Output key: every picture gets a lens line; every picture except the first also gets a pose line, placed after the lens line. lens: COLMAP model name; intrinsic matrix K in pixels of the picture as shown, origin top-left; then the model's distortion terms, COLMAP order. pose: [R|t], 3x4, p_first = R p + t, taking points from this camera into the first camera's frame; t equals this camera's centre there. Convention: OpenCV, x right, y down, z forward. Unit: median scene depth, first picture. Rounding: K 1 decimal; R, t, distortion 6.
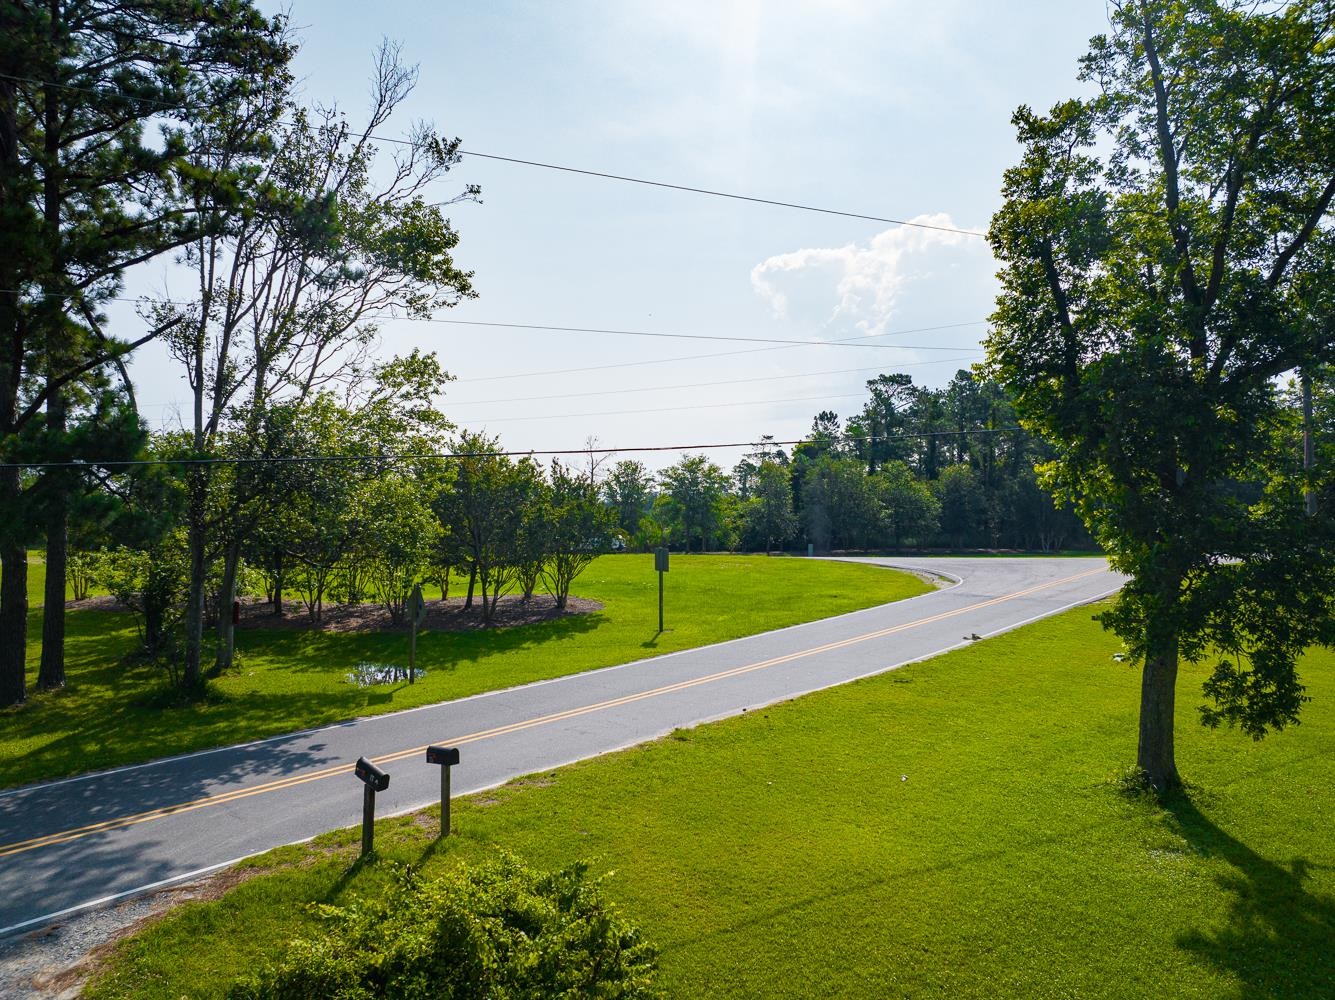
lens RADIAL K [[919.1, 0, 669.7], [0, 919.1, 496.9], [0, 0, 1]] dist [-0.051788, 0.024294]
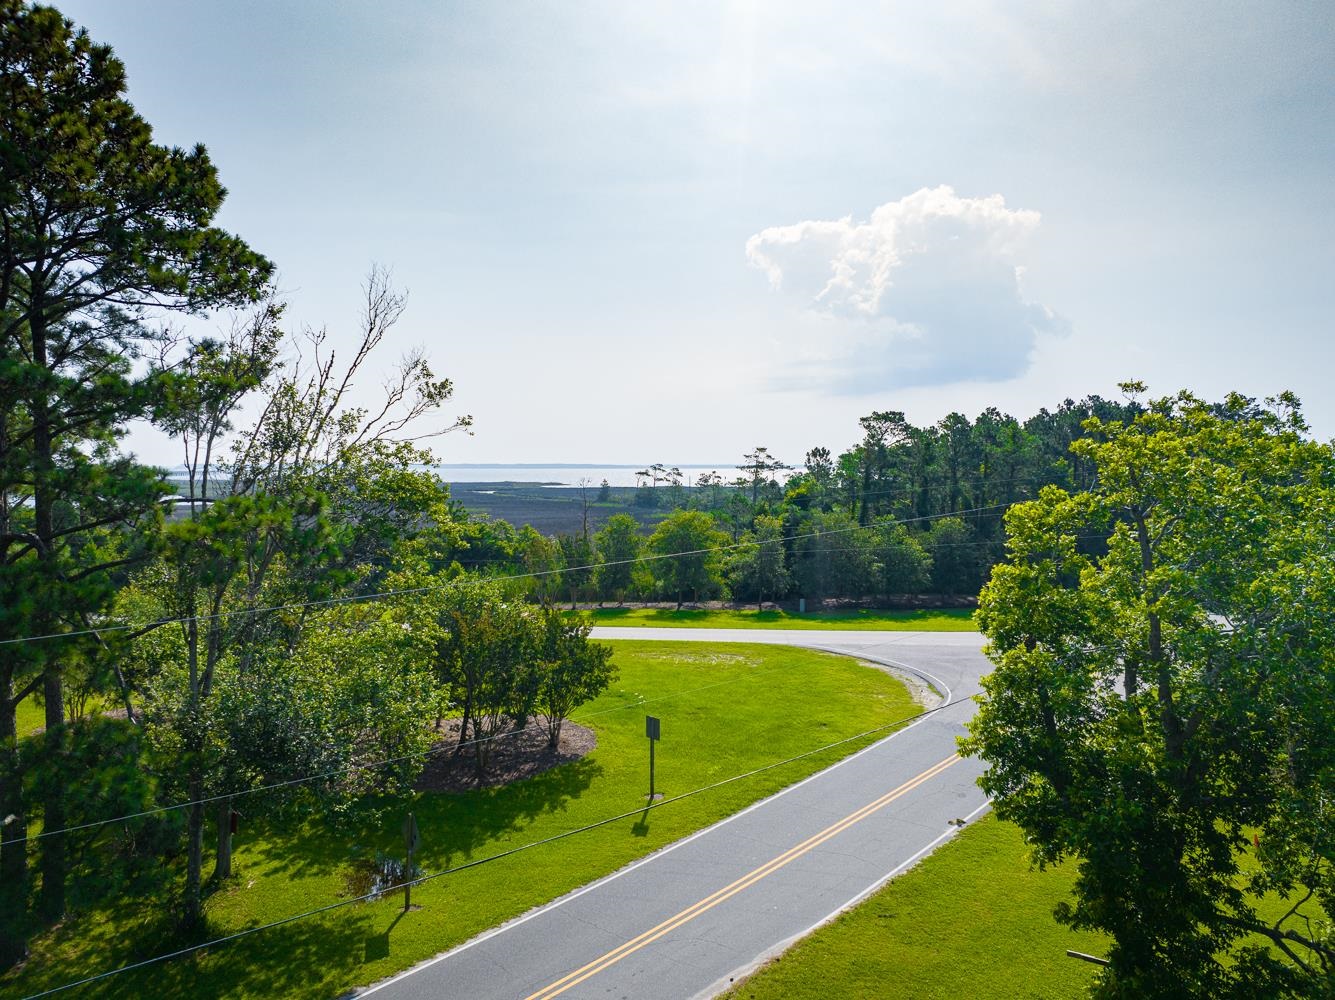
lens RADIAL K [[919.1, 0, 668.9], [0, 919.1, 495.4], [0, 0, 1]] dist [-0.051788, 0.024294]
pose [[0.999966, 0.005458, 0.006239, 0.001416], [-0.005656, 0.999468, 0.032131, -0.289206], [-0.006060, -0.032165, 0.999464, -0.002410]]
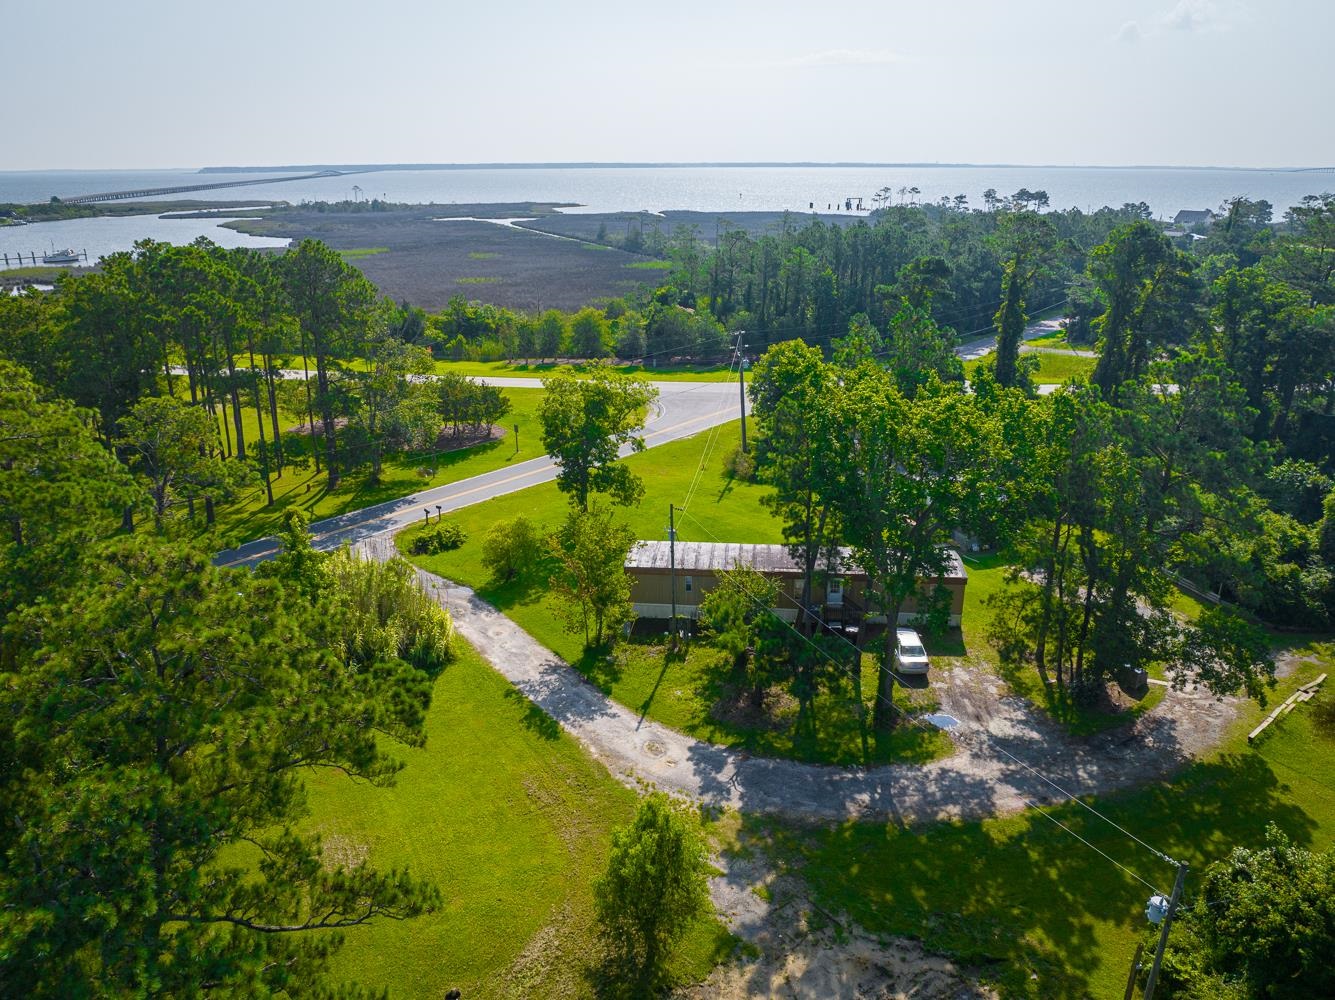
lens RADIAL K [[919.1, 0, 666.2], [0, 919.1, 506.8], [0, 0, 1]] dist [-0.051788, 0.024294]
pose [[0.999198, 0.018604, -0.035454, 0.754170], [-0.004831, 0.935040, 0.354508, -0.961680], [0.039747, -0.354052, 0.934381, -2.357054]]
